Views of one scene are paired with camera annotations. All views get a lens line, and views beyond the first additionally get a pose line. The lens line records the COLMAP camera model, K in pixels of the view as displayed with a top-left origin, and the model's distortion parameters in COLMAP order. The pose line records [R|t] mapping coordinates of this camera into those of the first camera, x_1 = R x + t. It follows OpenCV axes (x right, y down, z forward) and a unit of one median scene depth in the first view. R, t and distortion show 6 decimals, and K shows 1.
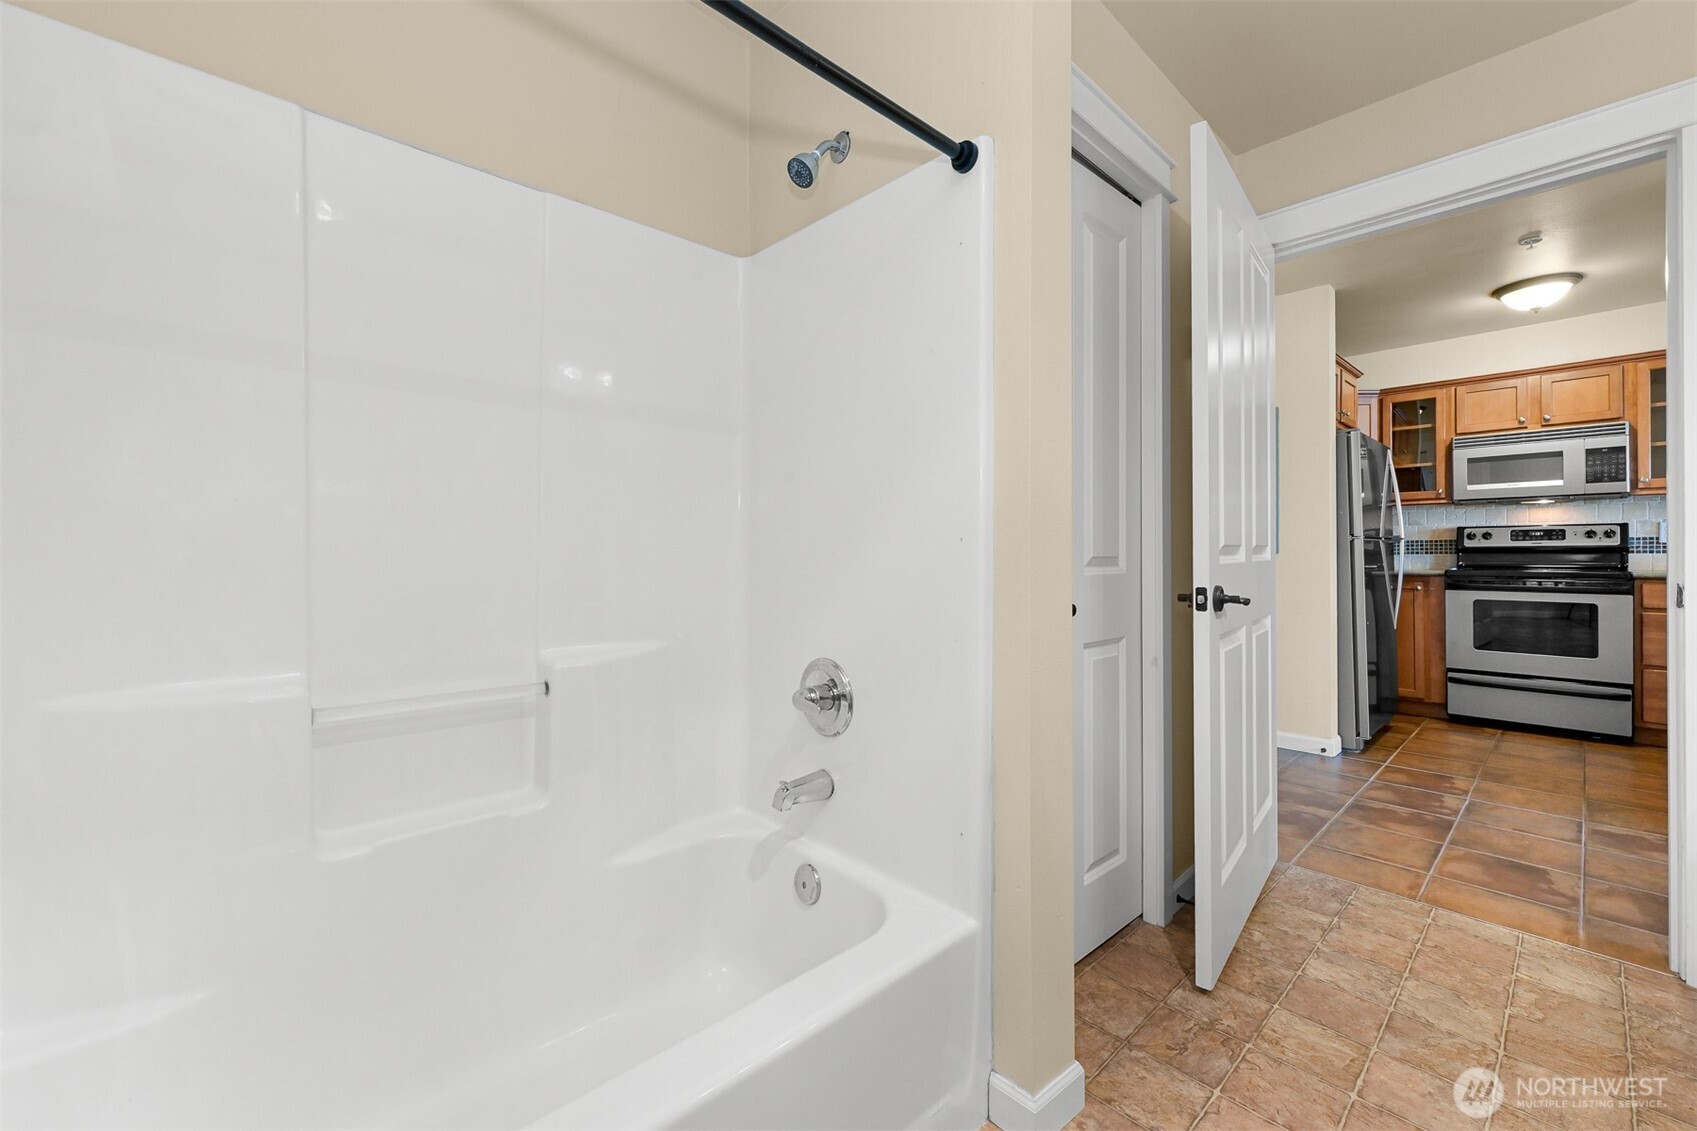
lens RADIAL K [[692.9, 0, 851.2], [0, 692.9, 551.3], [0, 0, 1]] dist [-0.000087, -0.000079]
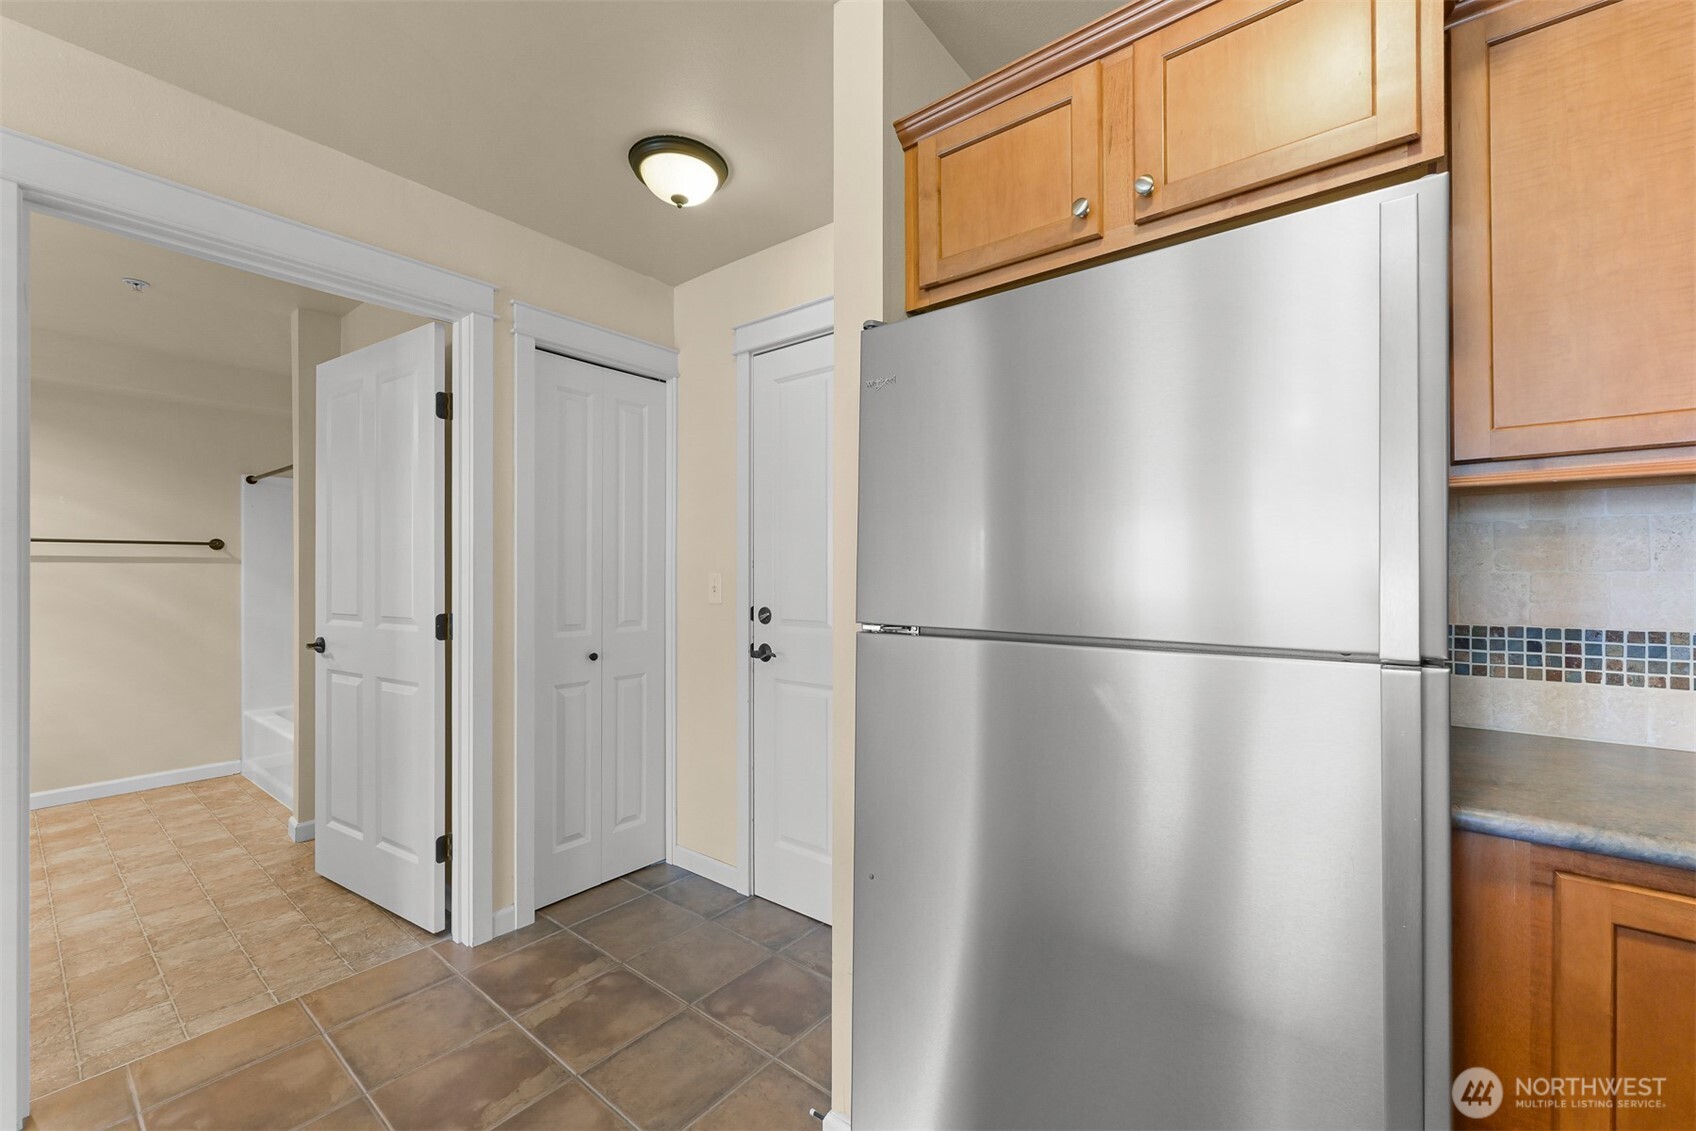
lens RADIAL K [[681.1, 0, 865.2], [0, 681.1, 569.7], [0, 0, 1]] dist [-0.000941, -0.000247]
pose [[0.152604, -0.000421, -0.988287, 0.986591], [0.003732, 0.999993, 0.000151, -0.045177], [0.988280, -0.003711, 0.152605, 0.863052]]
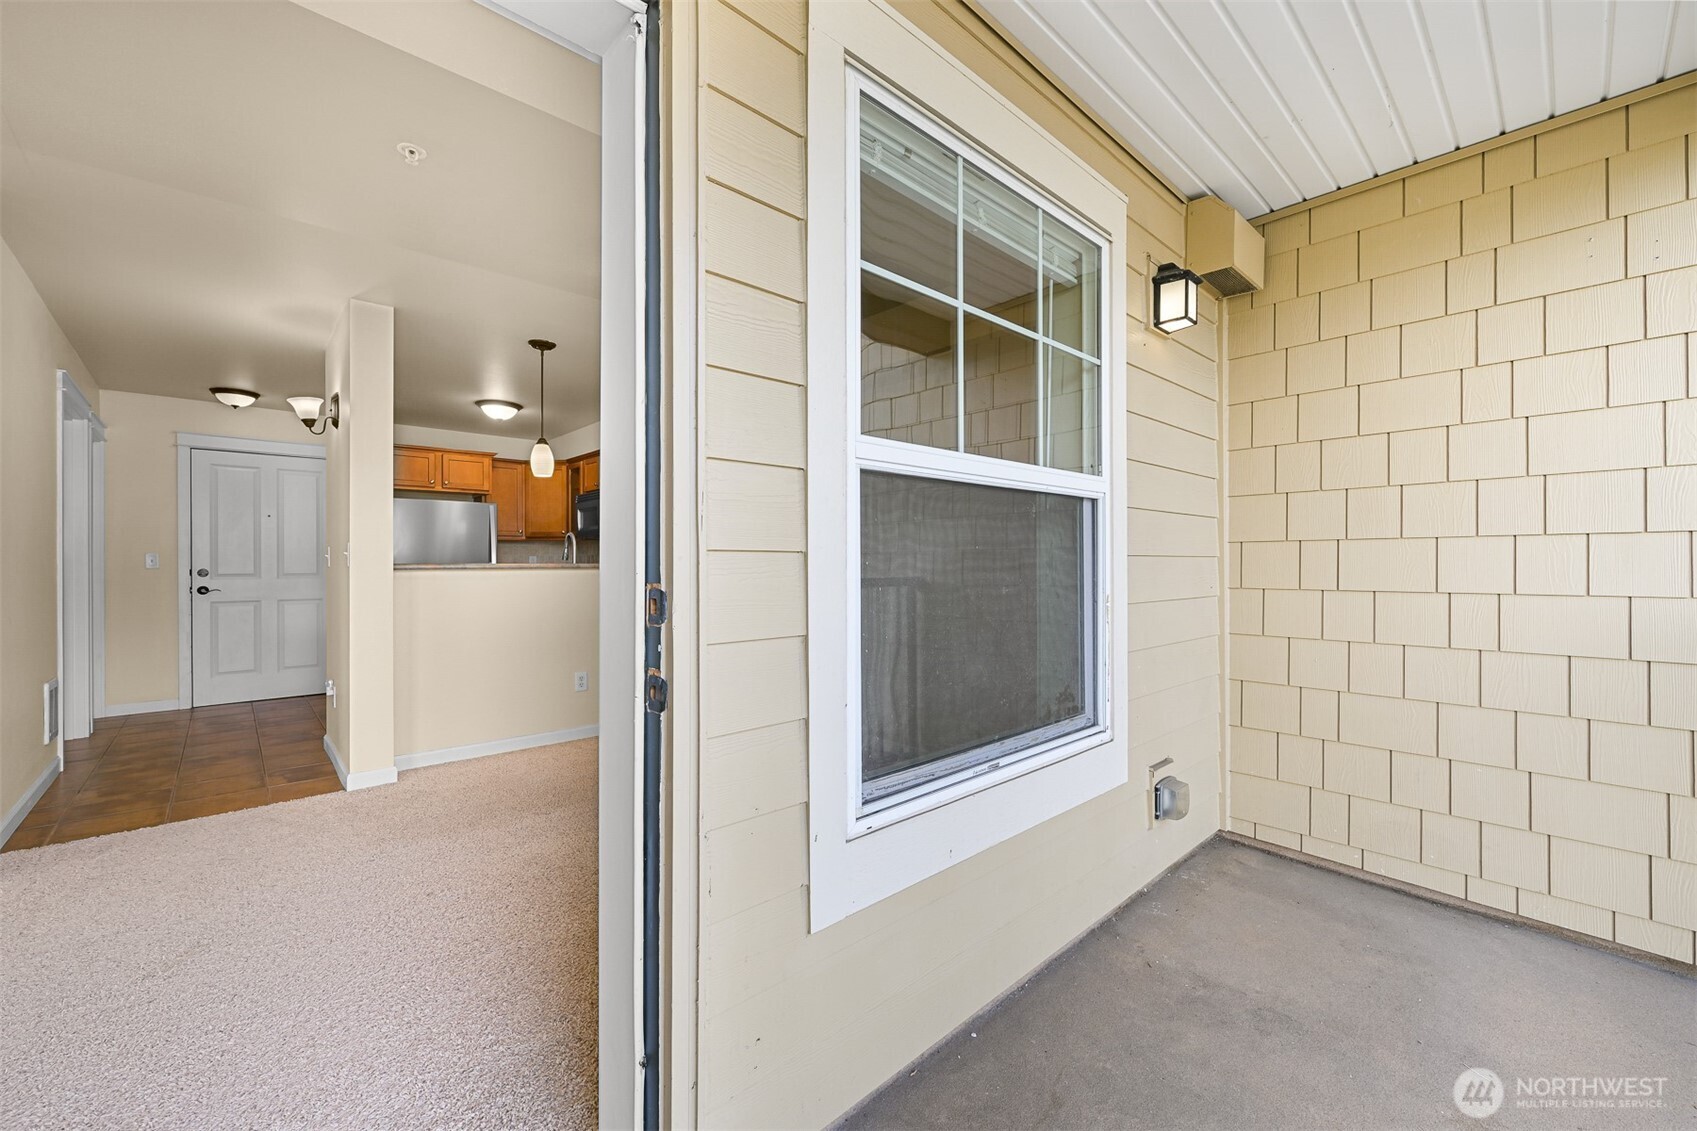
lens RADIAL K [[661.8, 0, 852.0], [0, 661.8, 565.5], [0, 0, 1]] dist [0.001228, -0.000224]
pose [[0.999999, -0.001029, 0.000287, 1.635556], [0.001028, 0.999997, 0.002111, -0.018519], [-0.000289, -0.002111, 0.999998, -0.463405]]
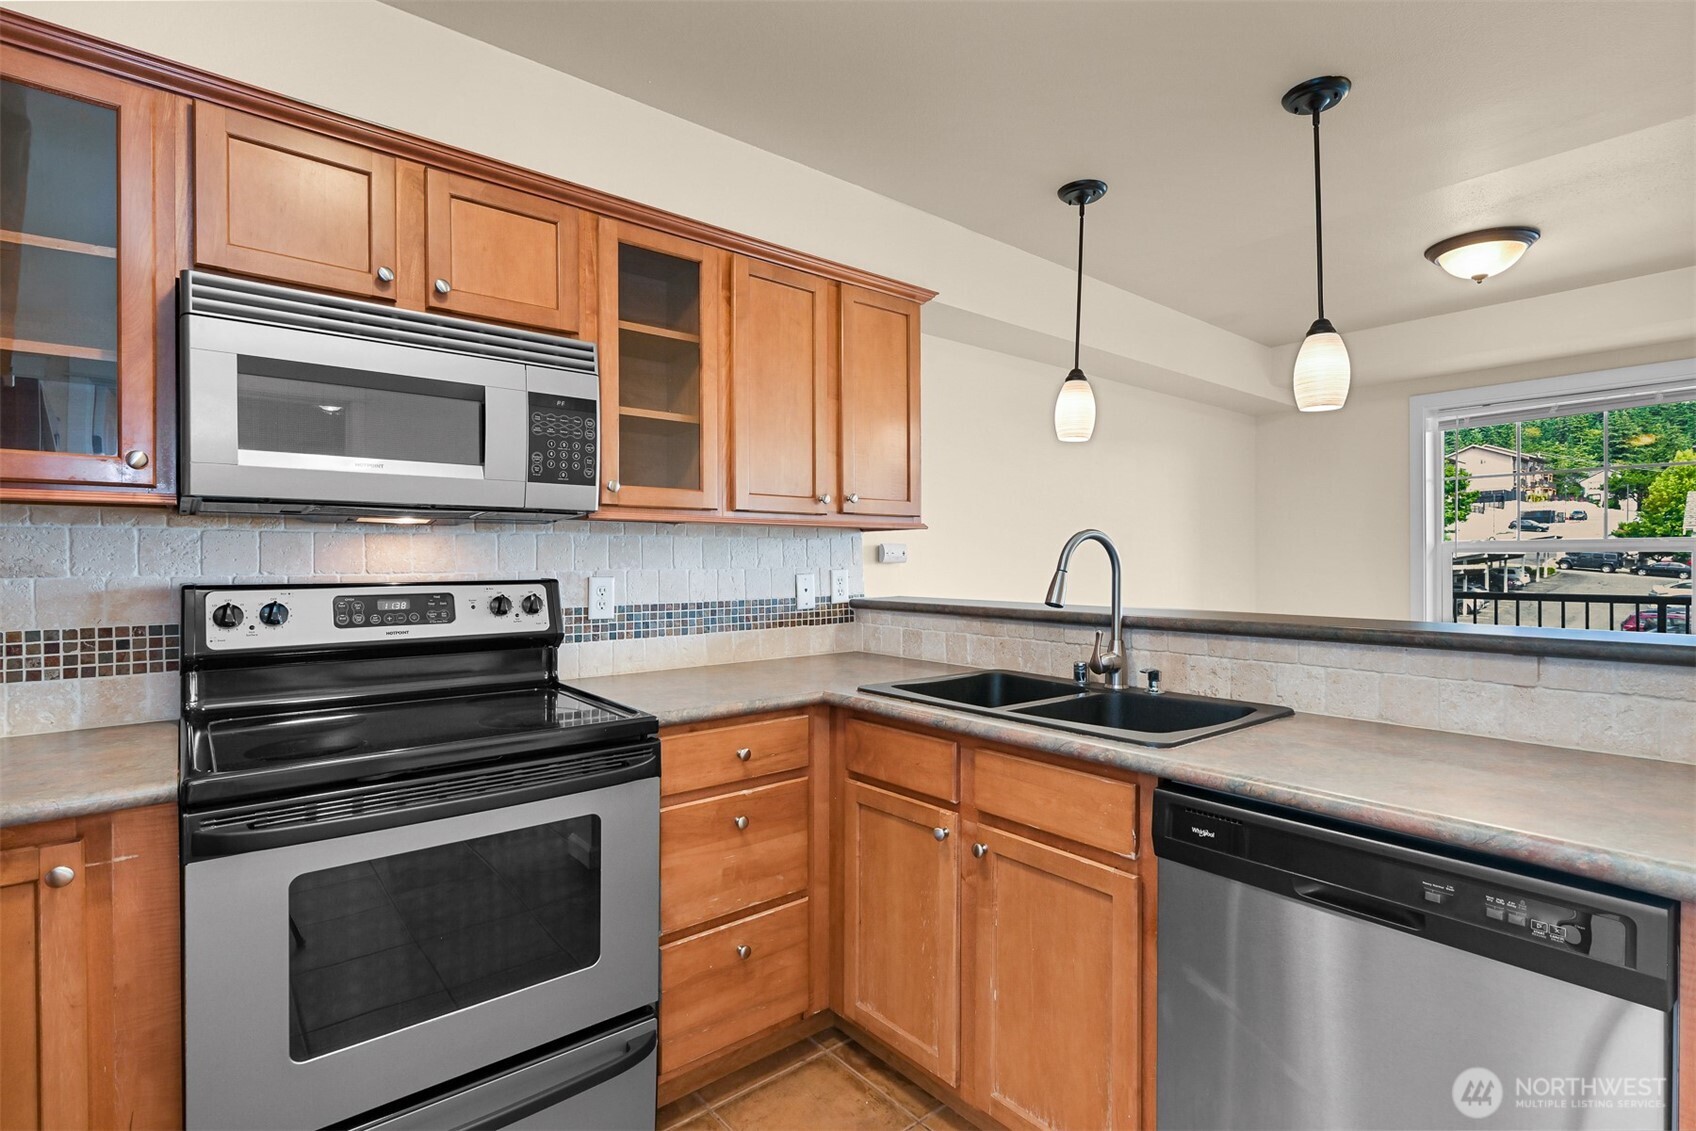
lens RADIAL K [[802.6, 0, 852.2], [0, 802.6, 565.6], [0, 0, 1]] dist [0.000560, 0.000422]
pose [[0.059166, -0.001784, 0.998247, 0.634638], [0.000063, 0.999998, 0.001783, -0.052508], [-0.998248, -0.000042, 0.059166, 0.805666]]
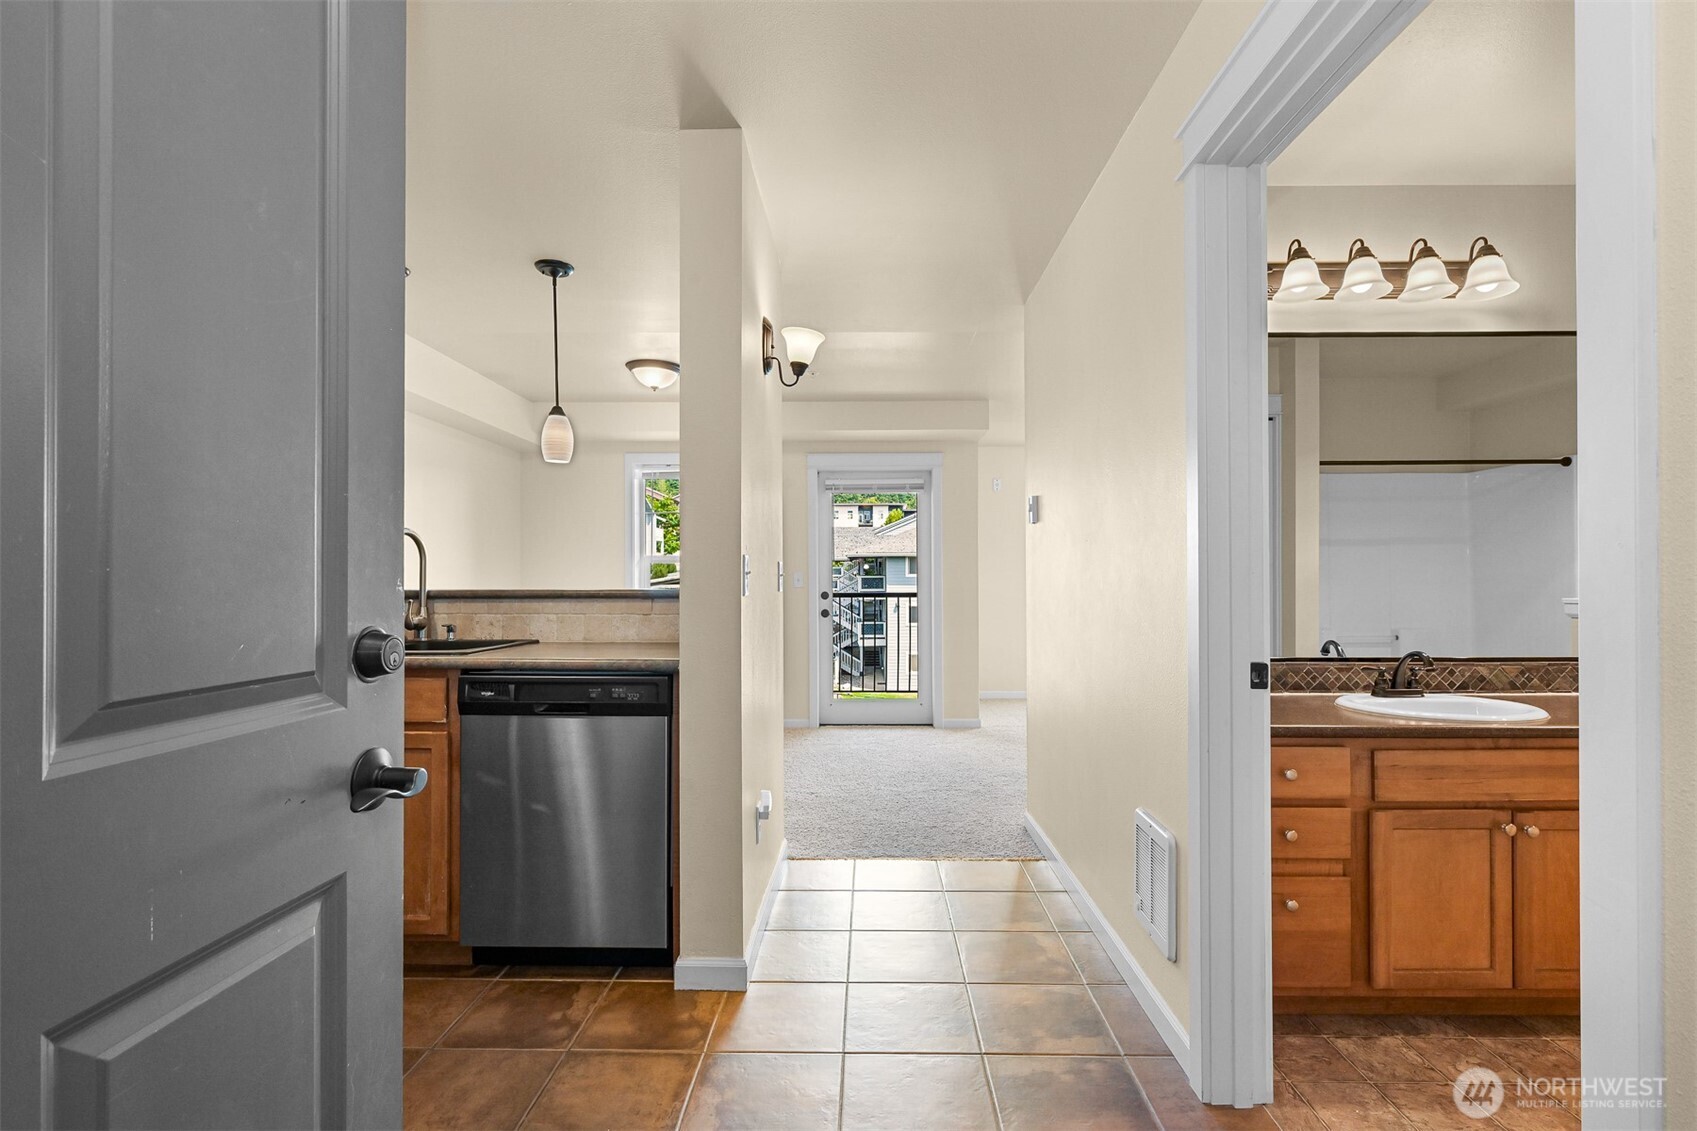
lens RADIAL K [[794.9, 0, 857.2], [0, 794.9, 576.4], [0, 0, 1]] dist [-0.001717, 0.000130]
pose [[-0.720451, 0.008966, 0.693448, 0.373435], [0.002060, 0.999940, -0.010789, -0.023207], [-0.693502, -0.006345, -0.720426, 0.913061]]
